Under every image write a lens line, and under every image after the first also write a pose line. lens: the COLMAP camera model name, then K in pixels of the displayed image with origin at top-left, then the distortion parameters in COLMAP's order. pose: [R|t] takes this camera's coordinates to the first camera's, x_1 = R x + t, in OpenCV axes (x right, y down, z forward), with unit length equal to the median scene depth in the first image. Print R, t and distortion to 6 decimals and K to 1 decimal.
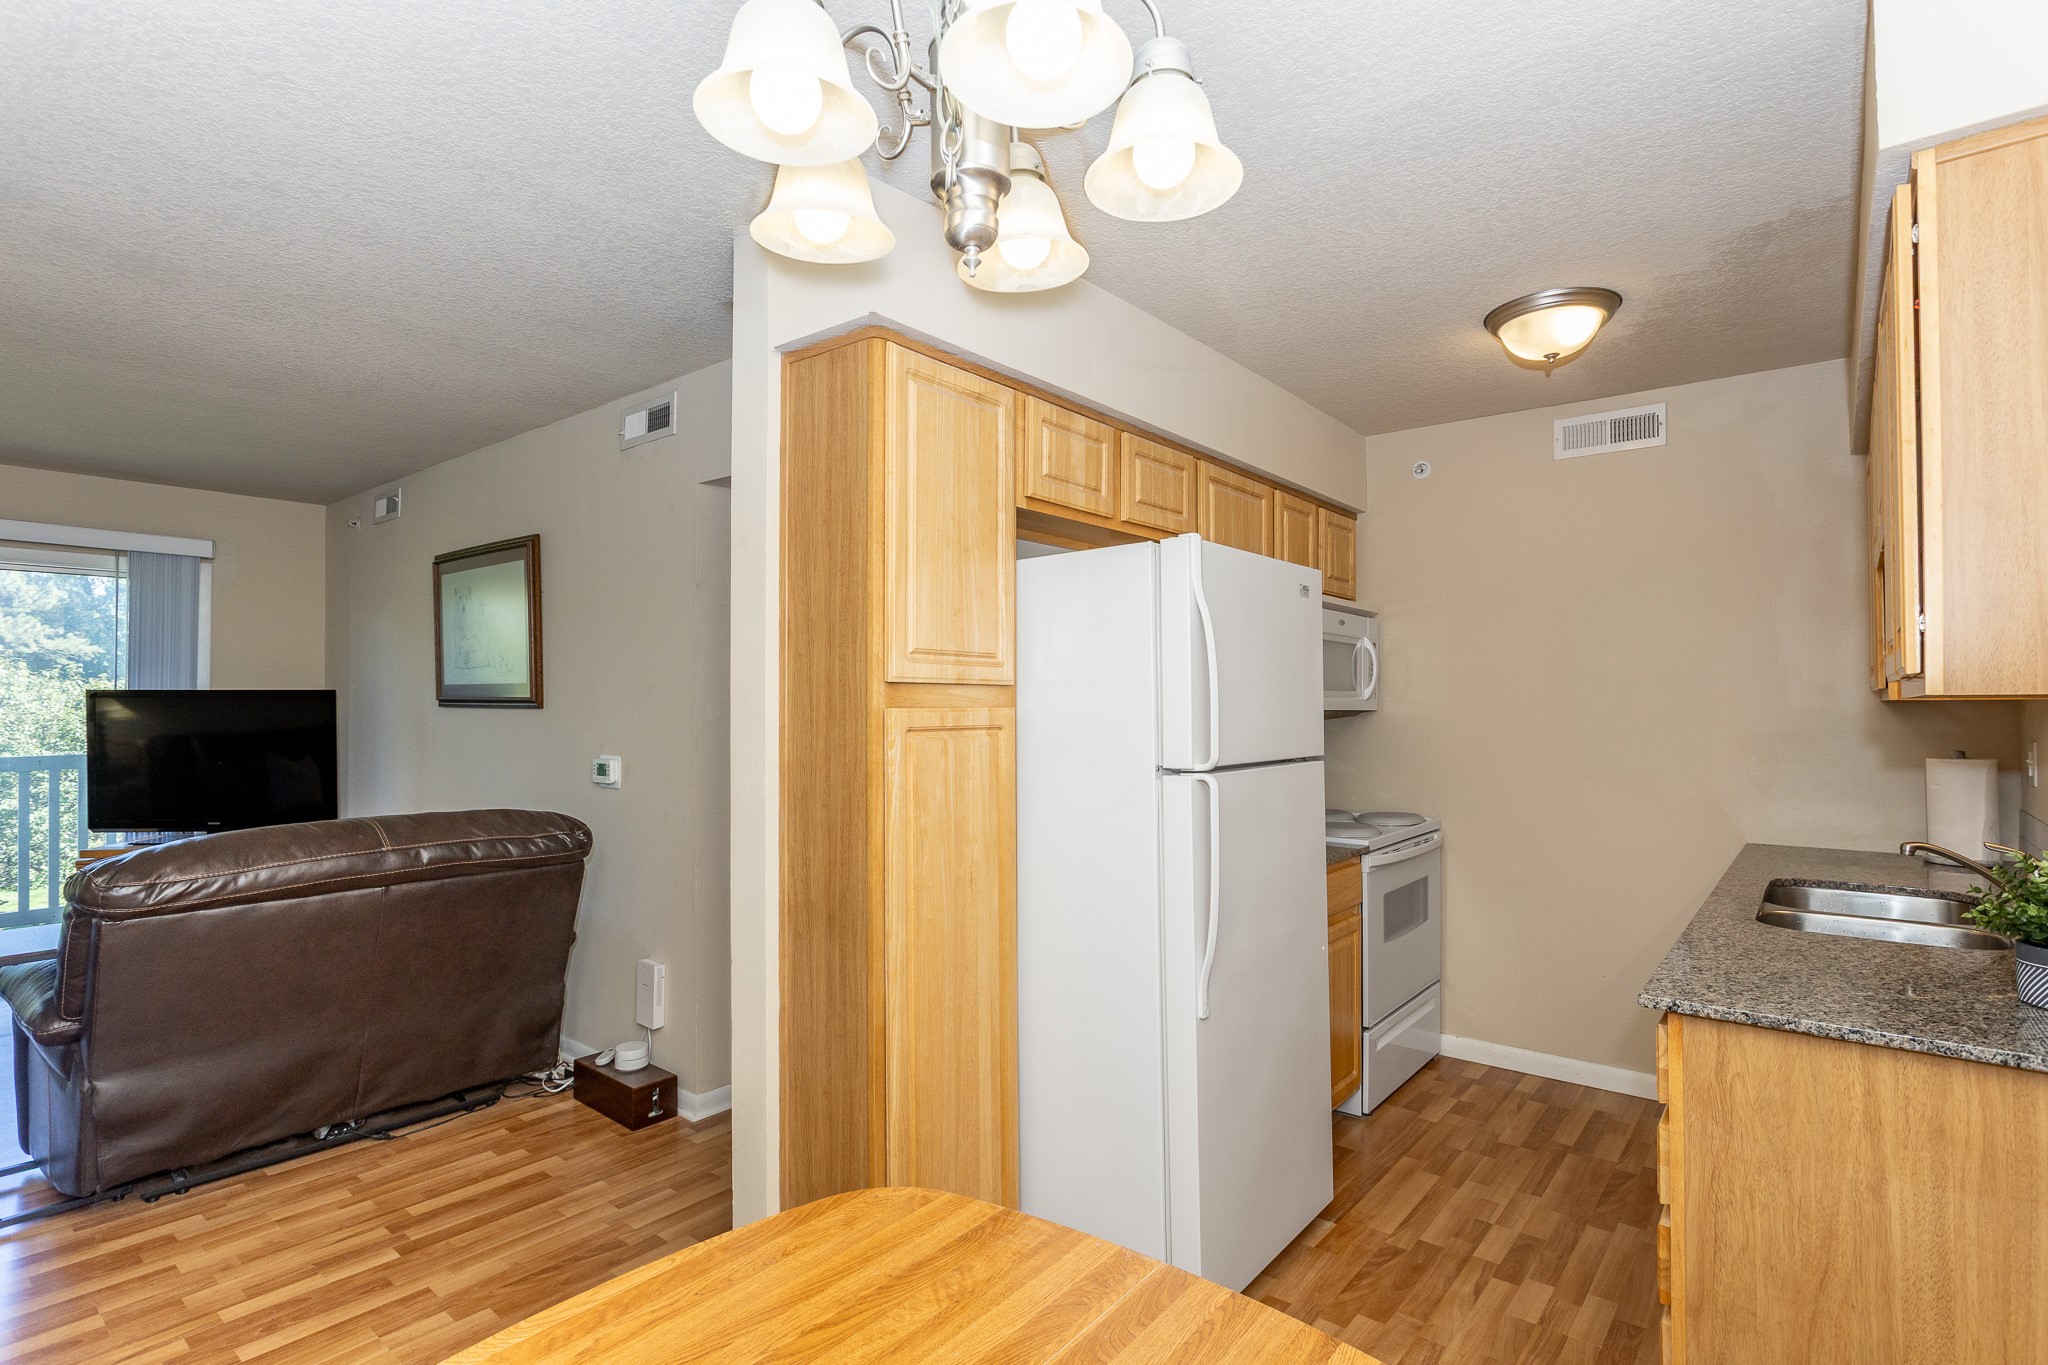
lens RADIAL K [[1009.0, 0, 1031.5], [0, 1009.0, 684.8], [0, 0, 1]] dist [-0.023359, 0.011217]
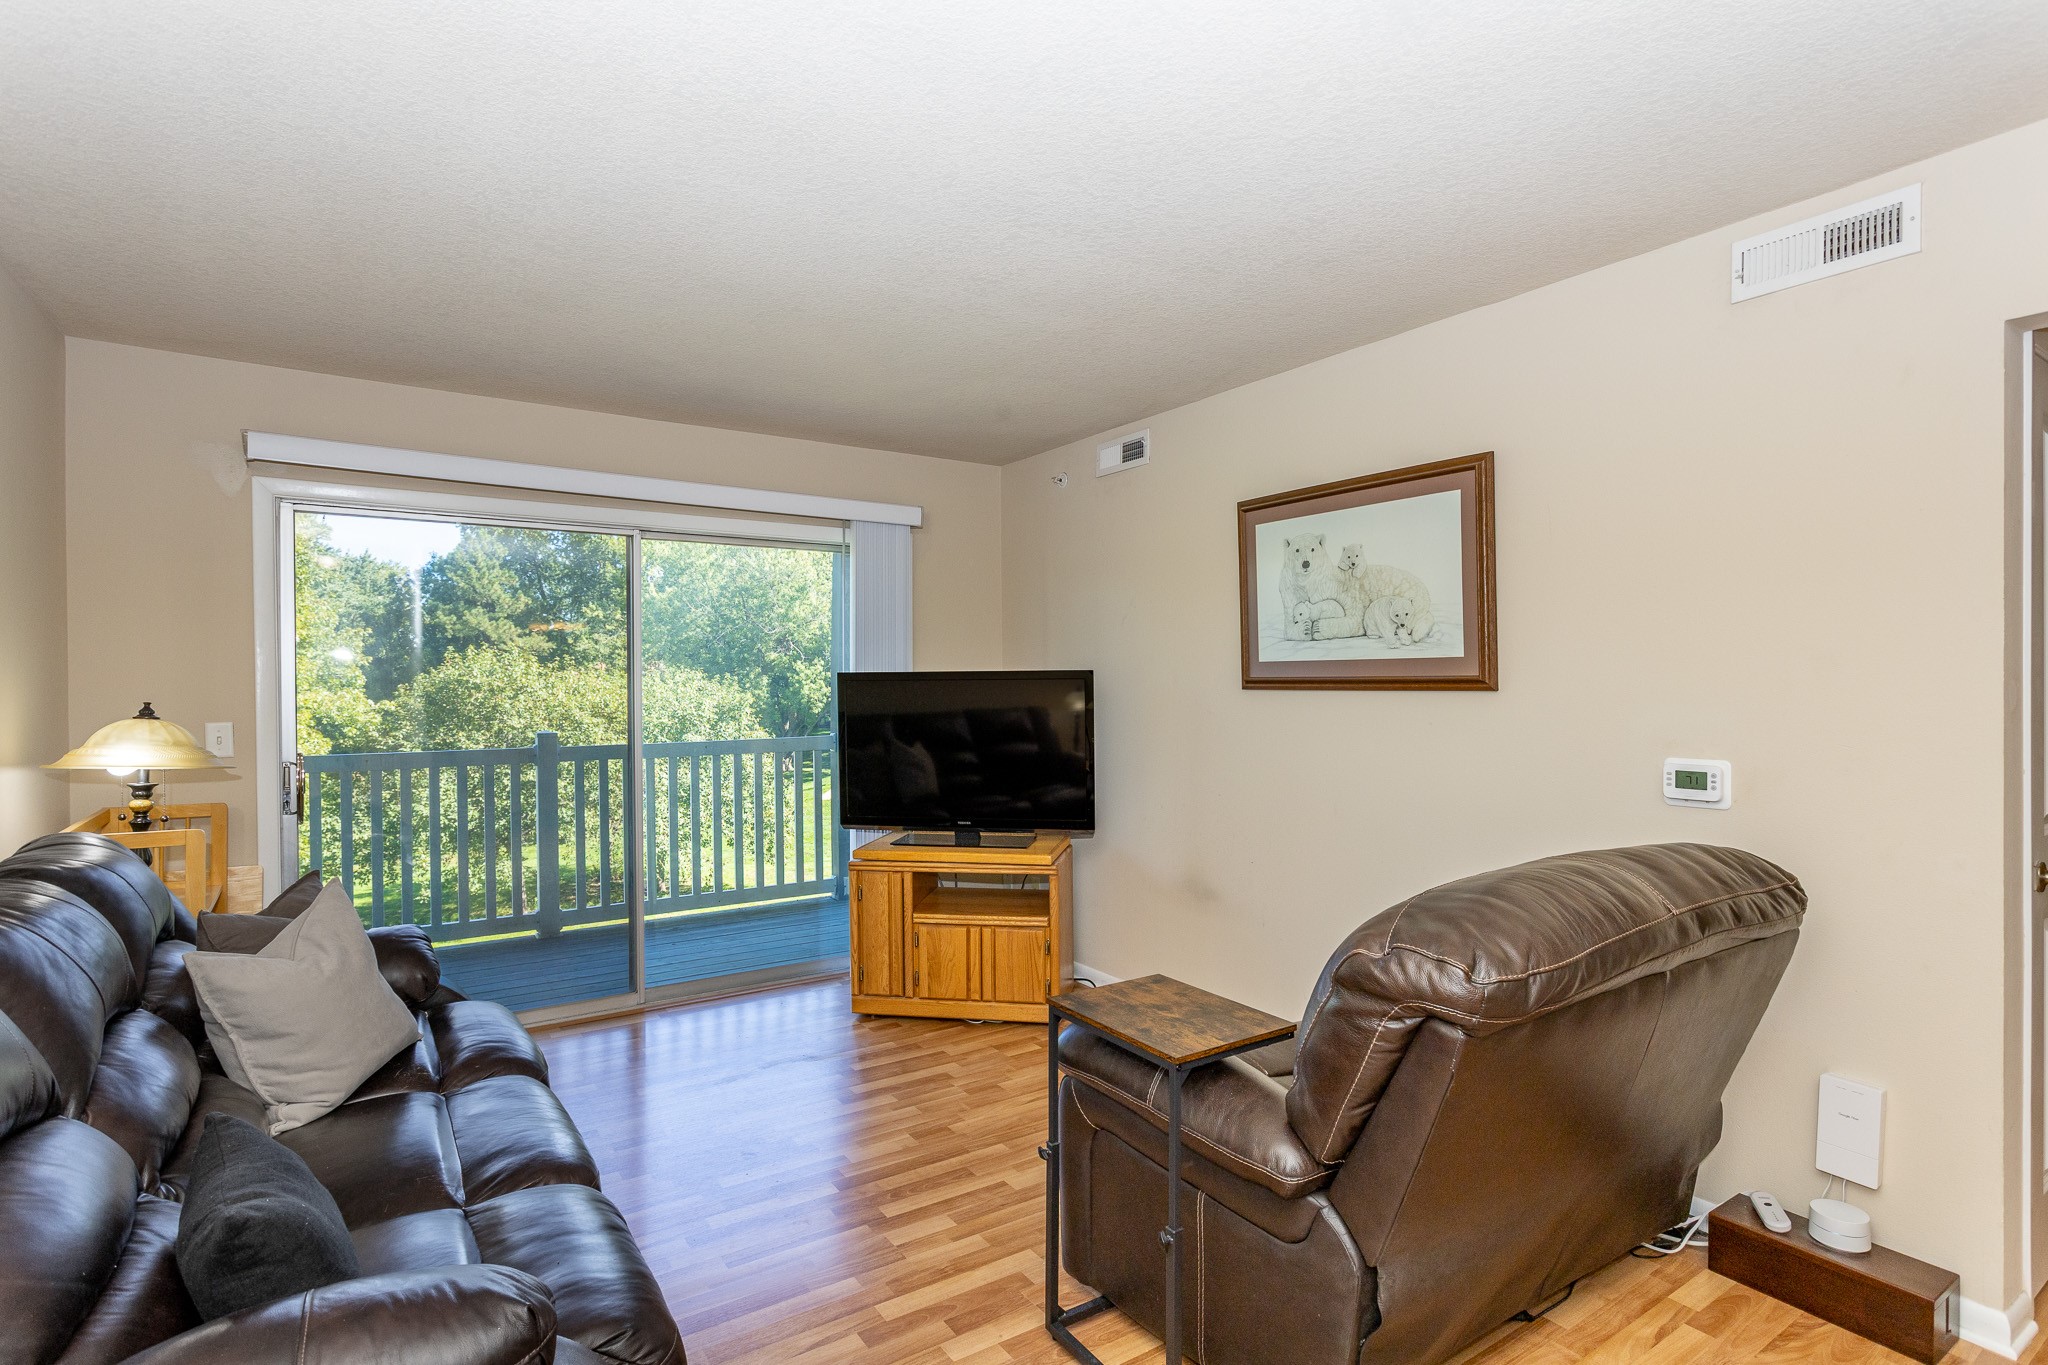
lens RADIAL K [[1009.0, 0, 1031.5], [0, 1009.0, 684.8], [0, 0, 1]] dist [-0.023359, 0.011217]
pose [[0.957002, -0.007172, -0.289992, -0.484963], [0.012037, 0.999815, 0.014998, 0.003466], [0.289831, -0.017844, 0.956912, 0.163253]]
